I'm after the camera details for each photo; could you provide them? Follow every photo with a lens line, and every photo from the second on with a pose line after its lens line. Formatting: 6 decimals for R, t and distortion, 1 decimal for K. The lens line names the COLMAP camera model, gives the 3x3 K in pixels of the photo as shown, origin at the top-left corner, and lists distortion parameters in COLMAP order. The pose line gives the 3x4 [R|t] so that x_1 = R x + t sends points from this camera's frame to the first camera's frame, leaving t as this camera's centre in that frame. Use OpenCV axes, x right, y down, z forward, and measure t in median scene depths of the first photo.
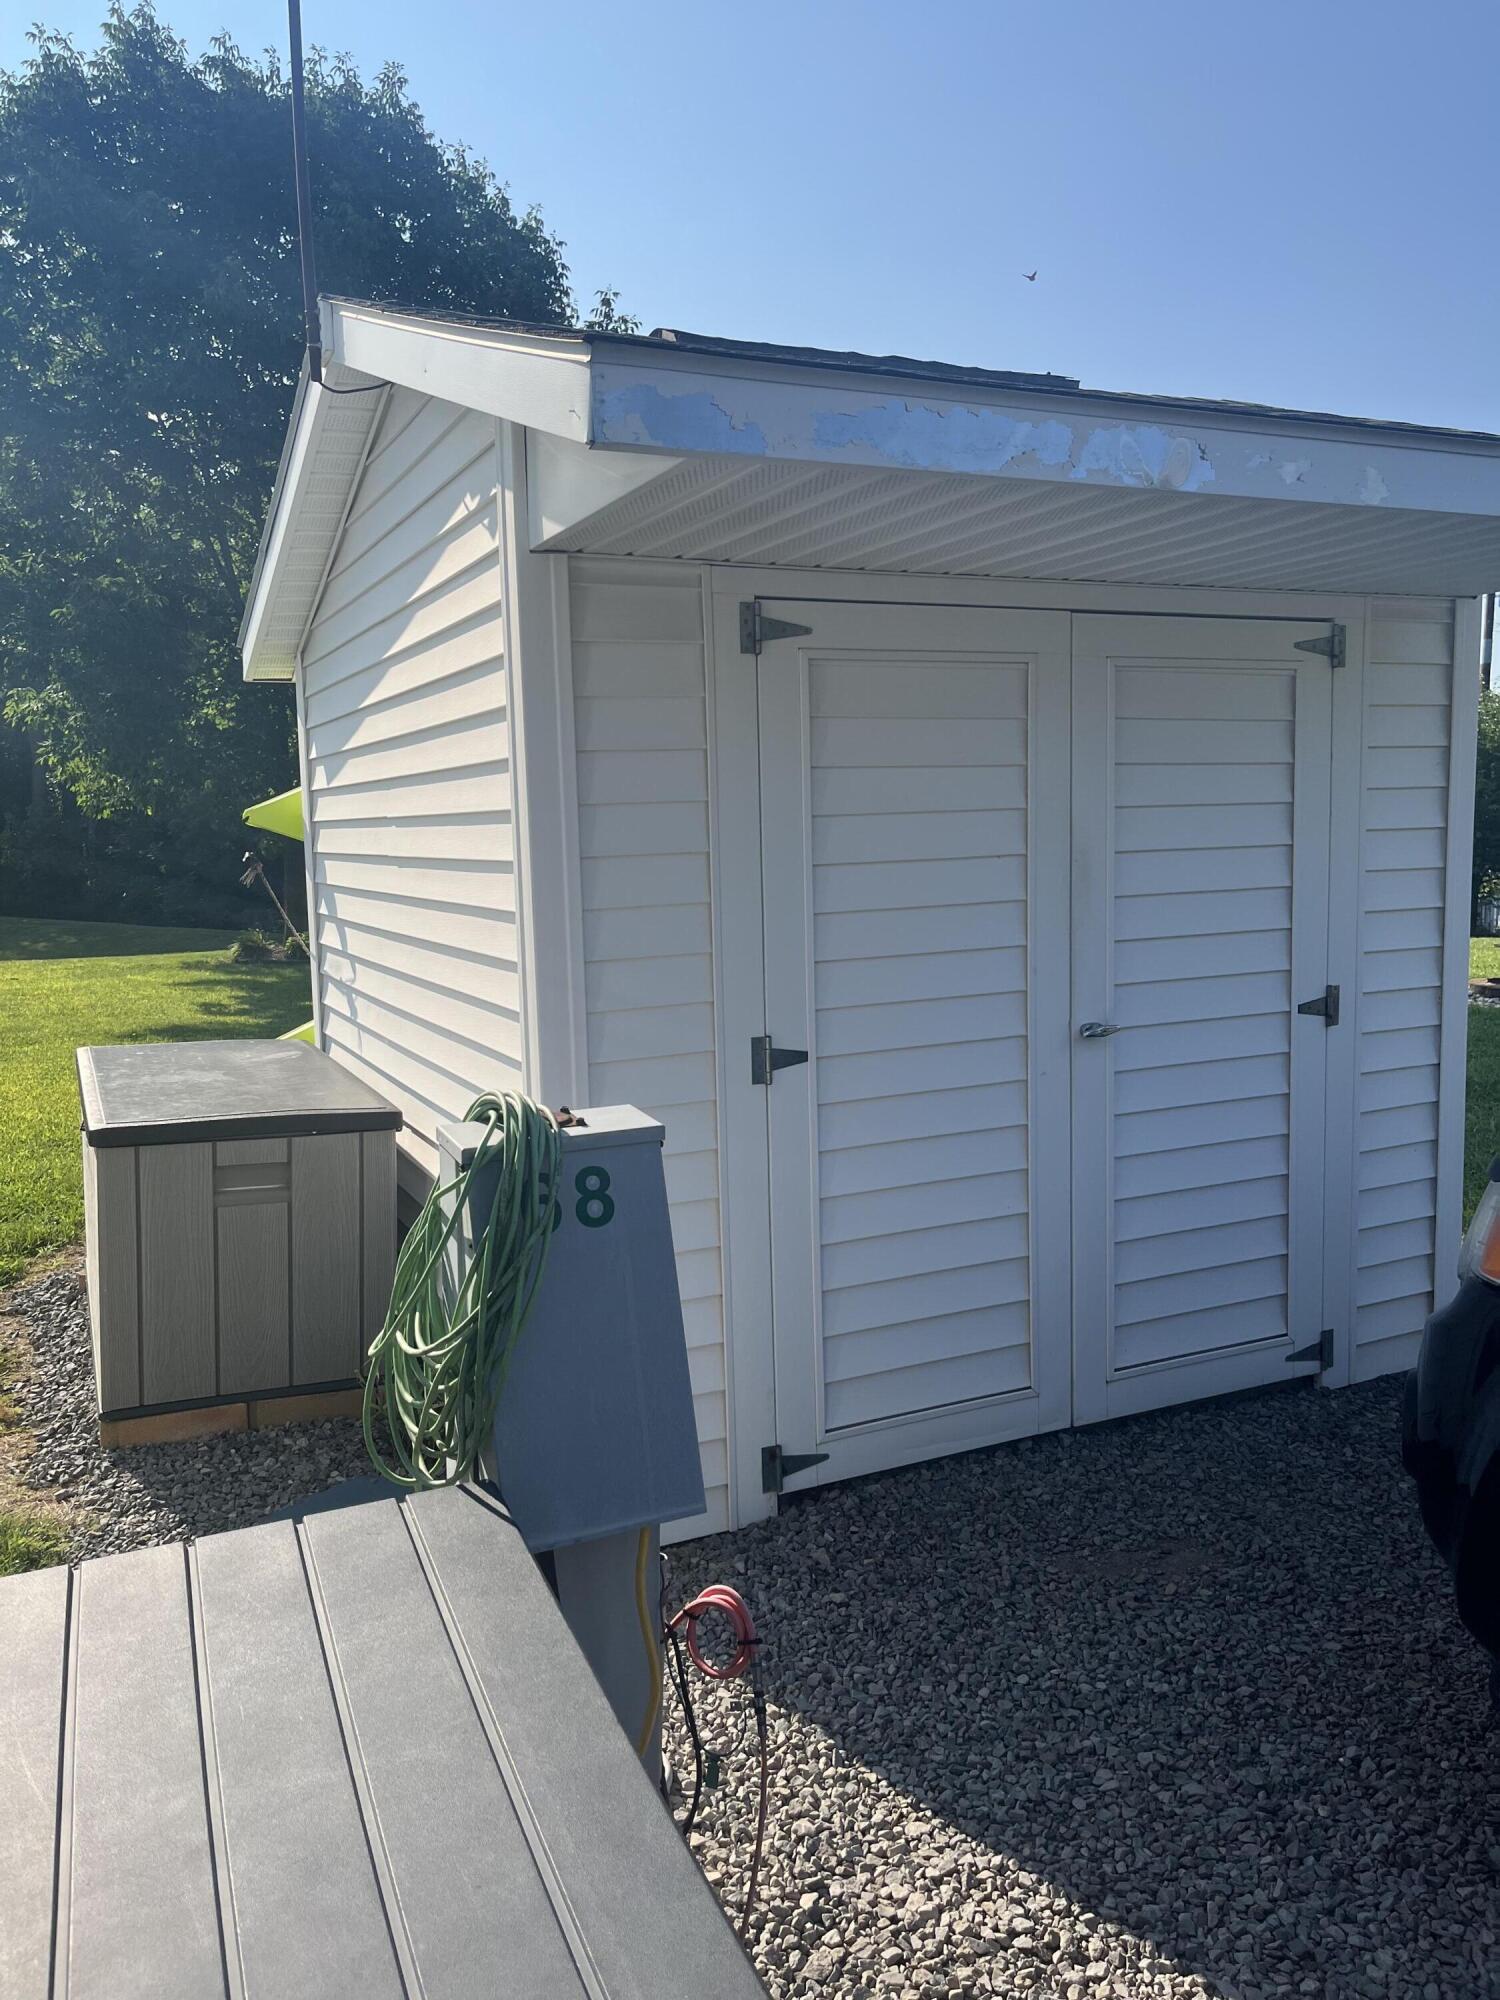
lens RADIAL K [[1513.5, 0, 750.5], [0, 1513.5, 994.2], [0, 0, 1]] dist [0.025436, -0.001246]
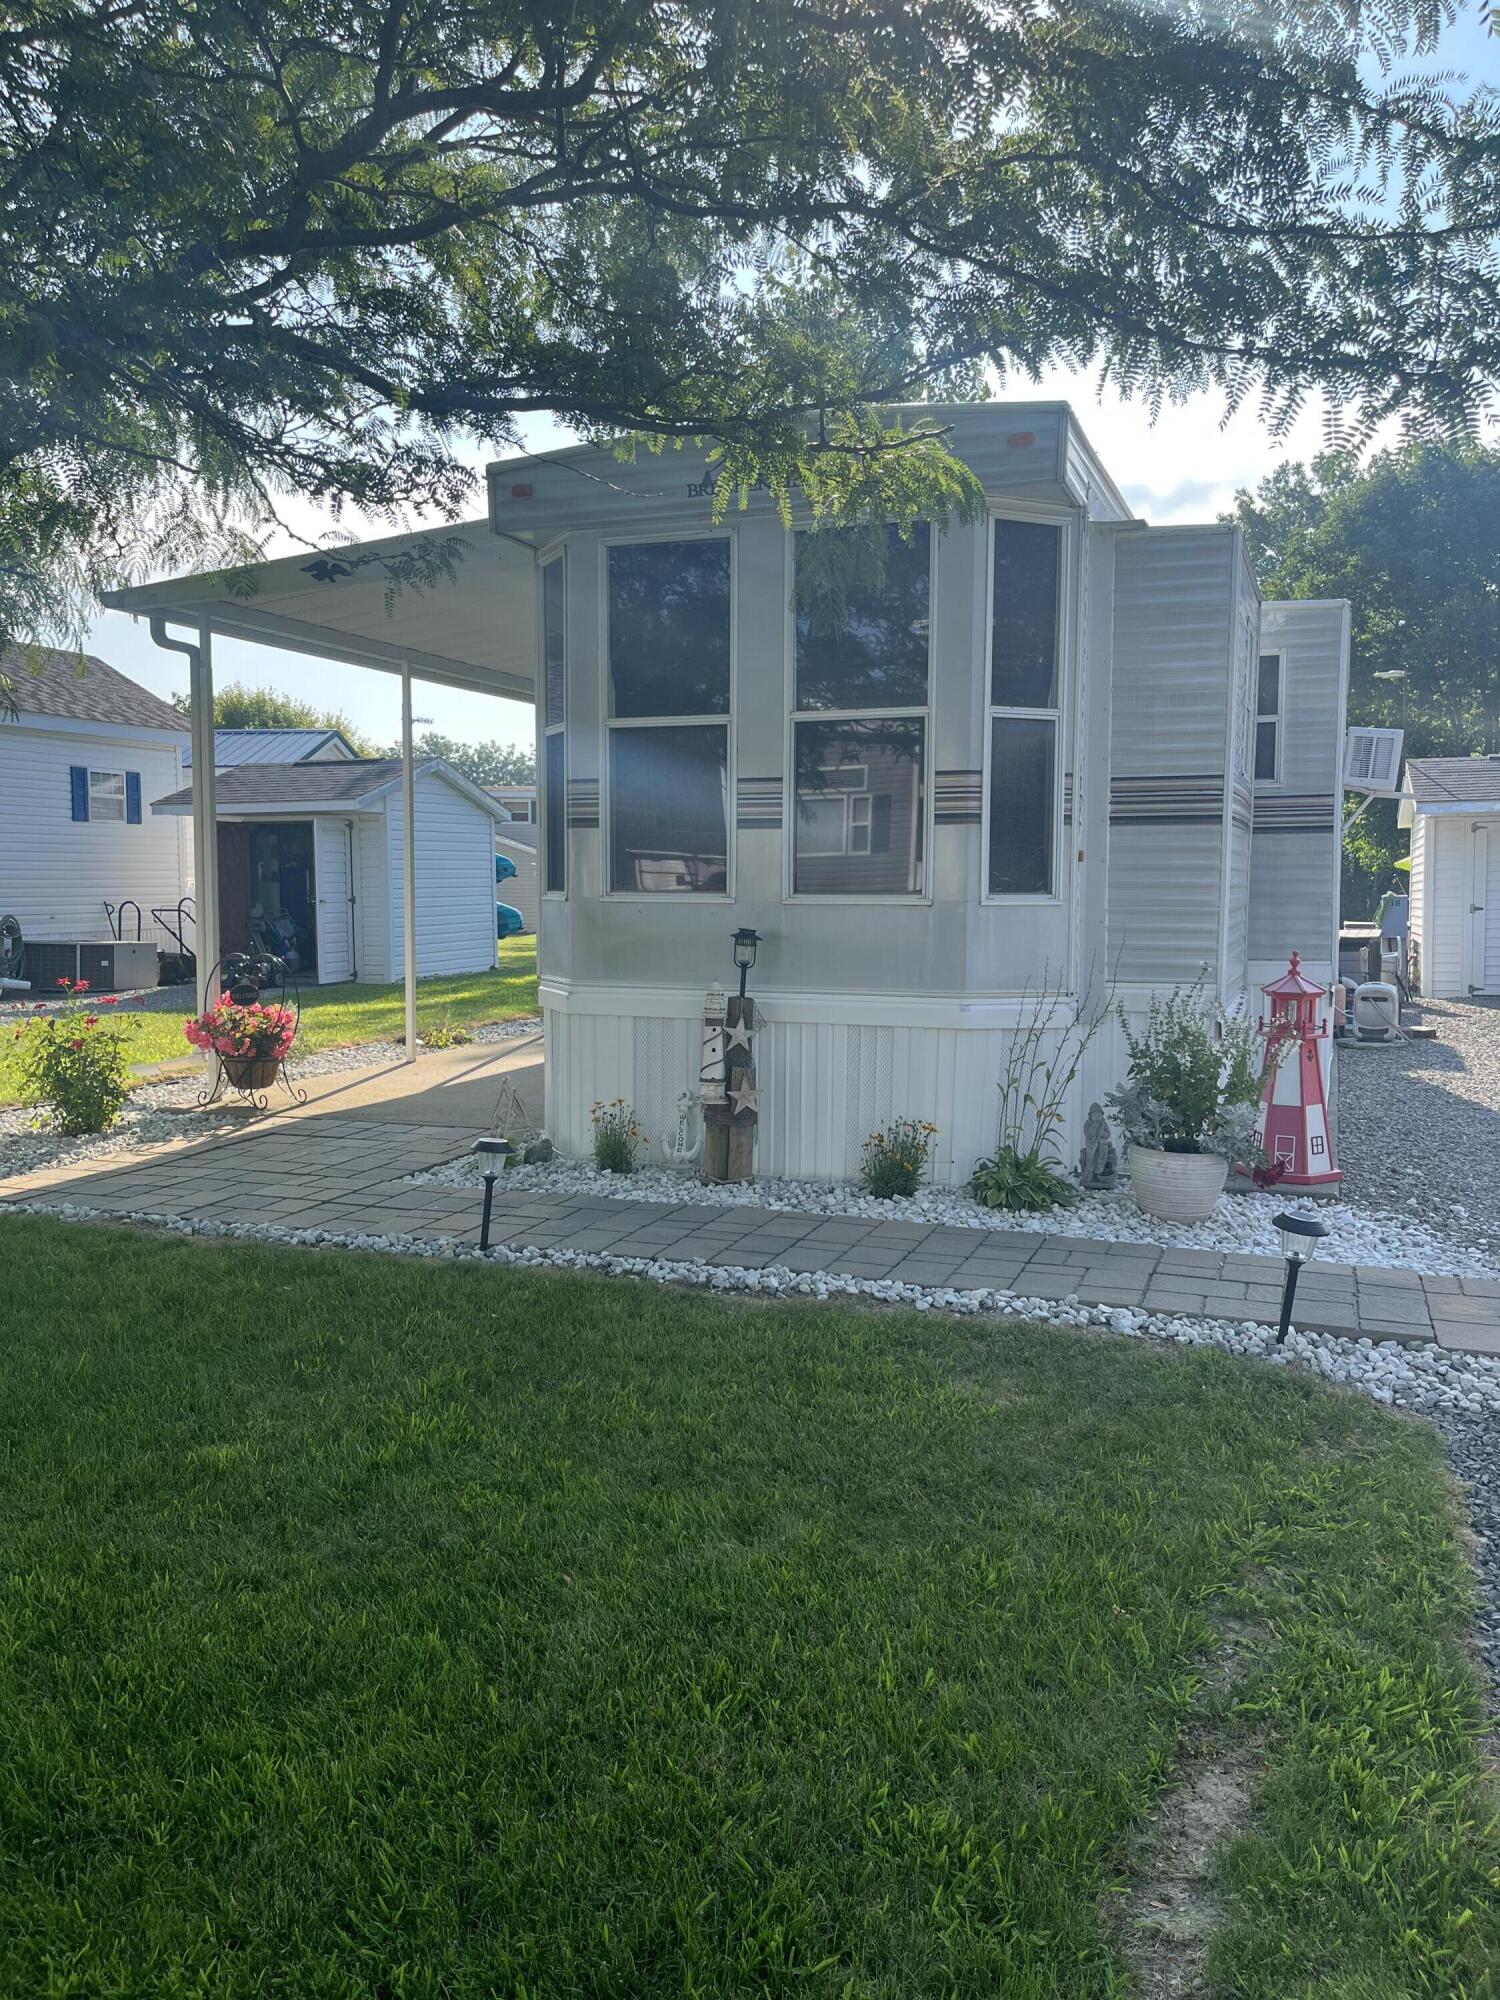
lens RADIAL K [[1513.5, 0, 748.1], [0, 1513.5, 1004.1], [0, 0, 1]] dist [0.025436, -0.001246]
pose [[0.696469, 0.062019, -0.714902, 1.301424], [-0.086411, 0.996257, 0.002244, 0.367030], [0.712365, 0.060213, 0.699221, -2.832100]]
